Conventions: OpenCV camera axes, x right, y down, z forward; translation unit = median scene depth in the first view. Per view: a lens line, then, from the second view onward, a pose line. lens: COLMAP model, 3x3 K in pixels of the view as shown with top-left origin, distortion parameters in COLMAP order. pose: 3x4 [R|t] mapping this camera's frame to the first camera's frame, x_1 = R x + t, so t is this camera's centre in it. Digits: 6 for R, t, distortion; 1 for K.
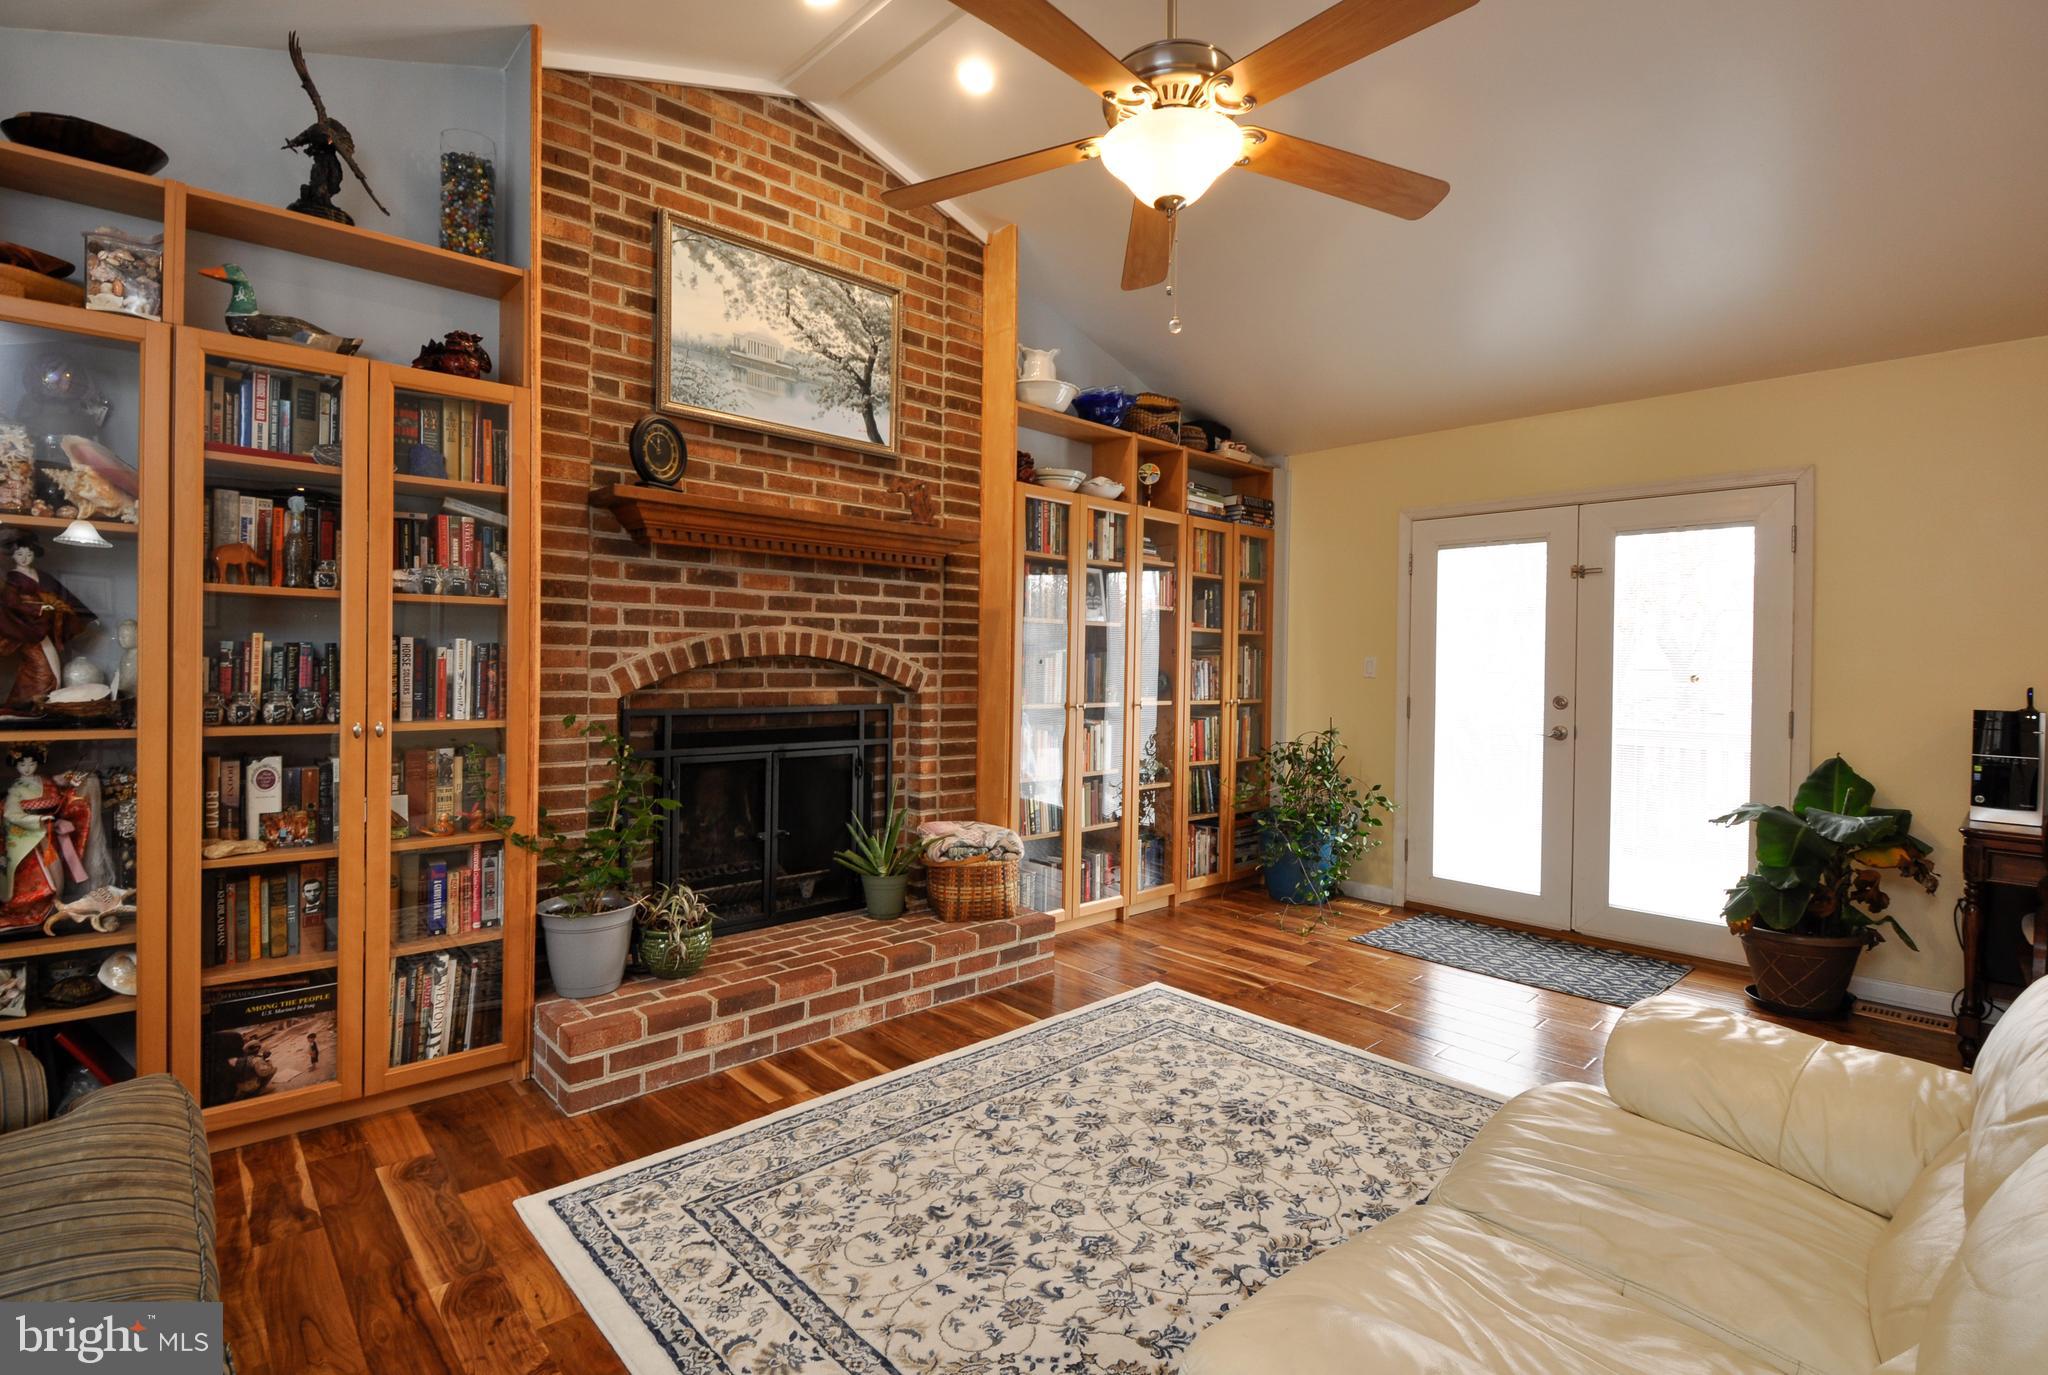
lens RADIAL K [[963.0, 0, 1022.4], [0, 963.0, 678.4], [0, 0, 1]] dist [0.018972, -0.000450]
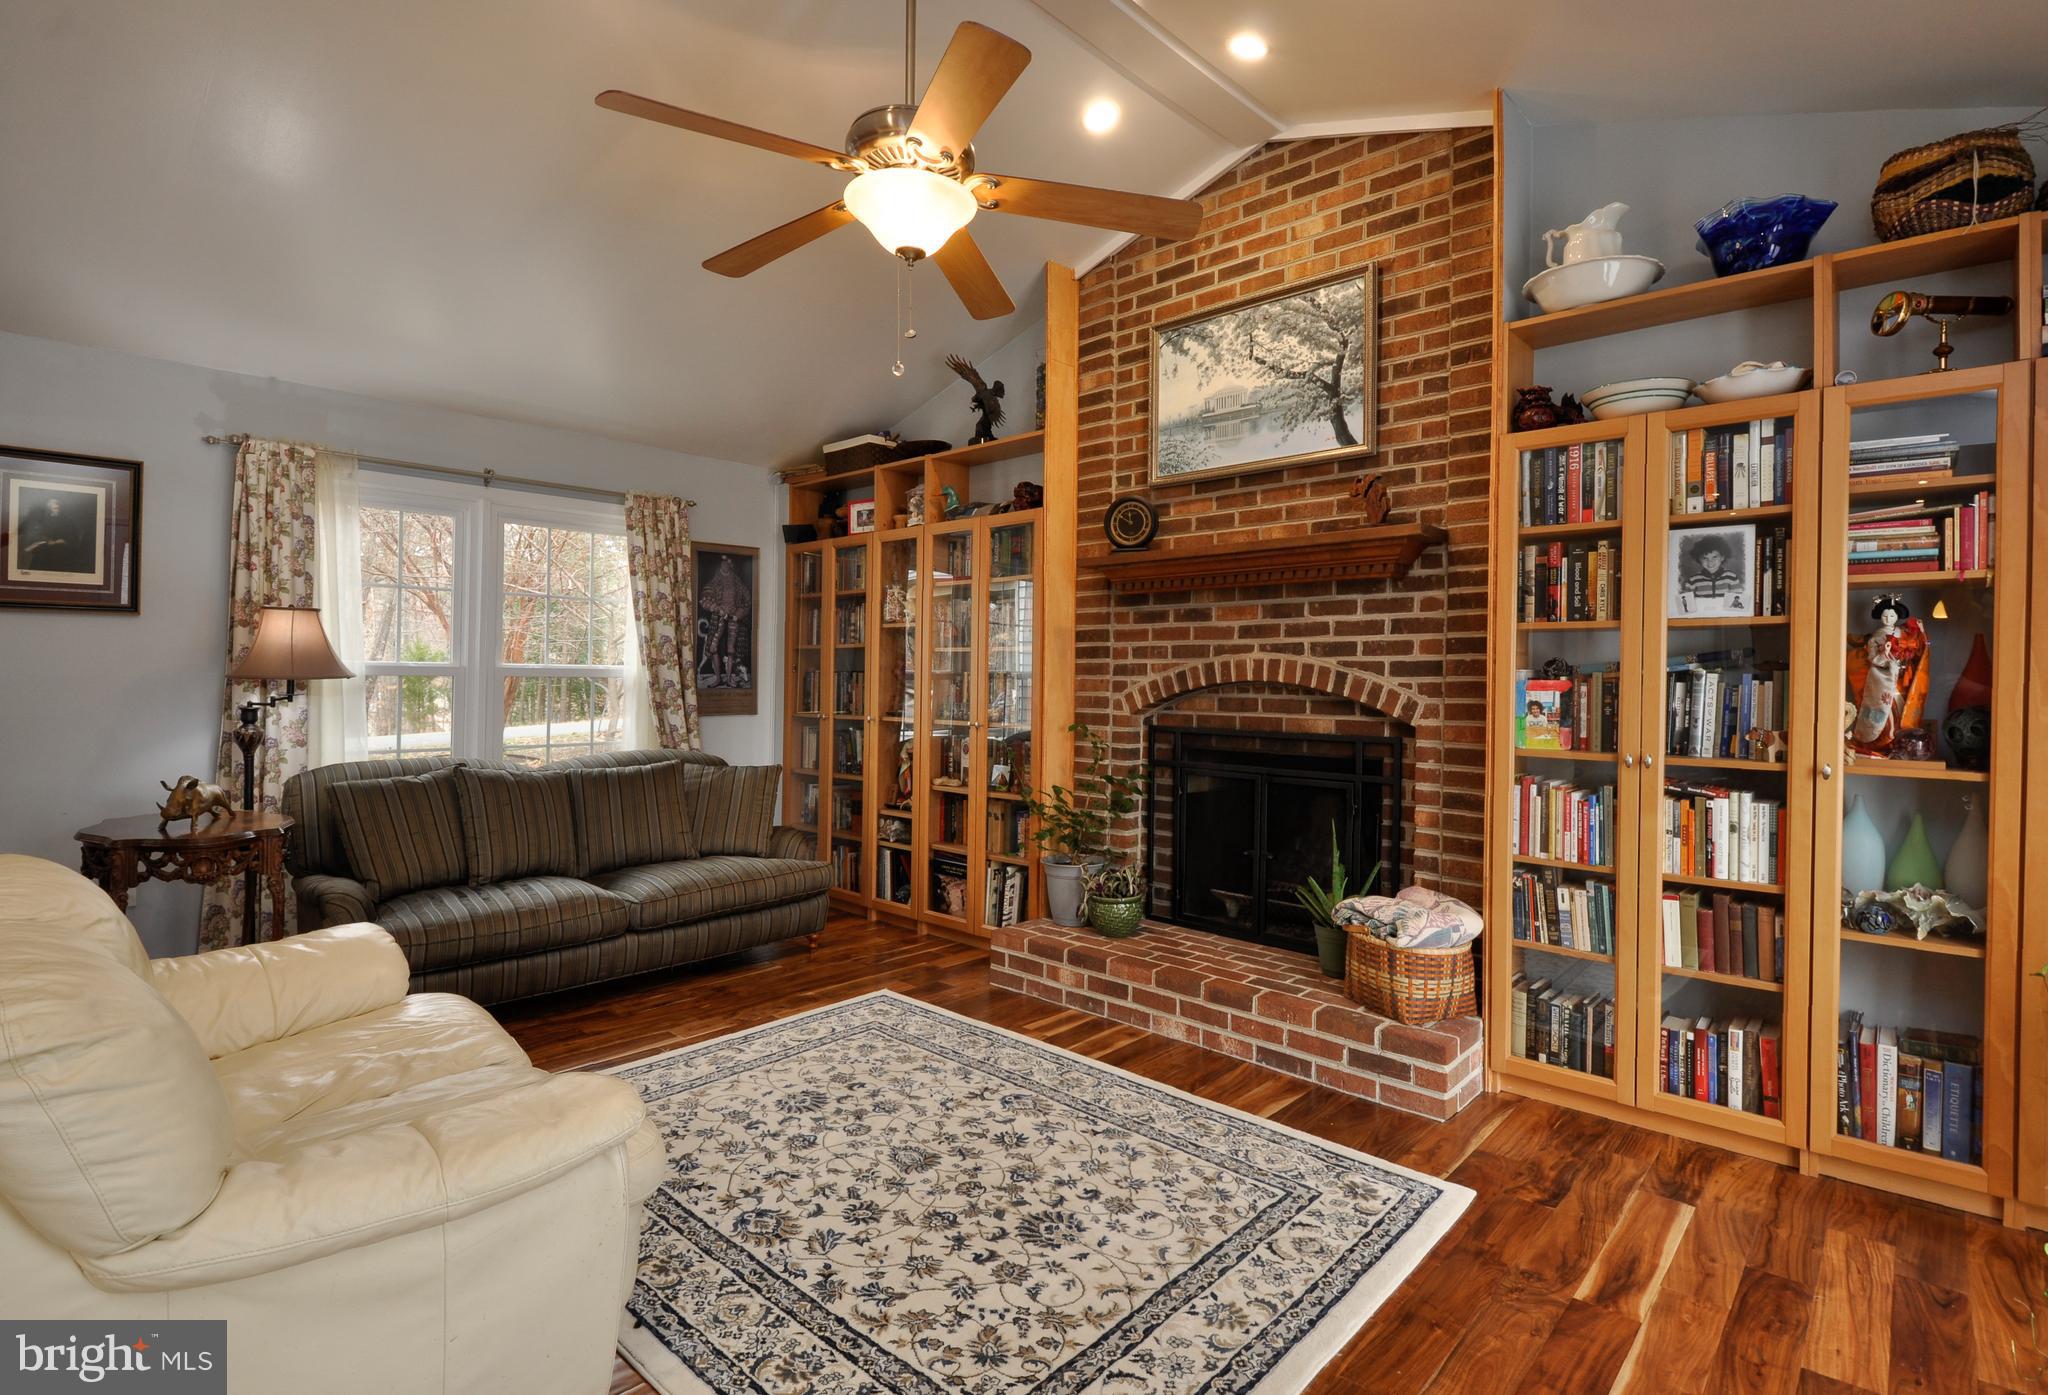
lens RADIAL K [[999.8, 0, 1022.6], [0, 999.8, 685.2], [0, 0, 1]] dist [0.036412, -0.000231]
pose [[0.070496, -0.011383, -0.997447, 0.859535], [-0.028219, 0.999512, -0.013401, 0.001699], [0.997113, 0.029092, 0.070140, 0.714911]]
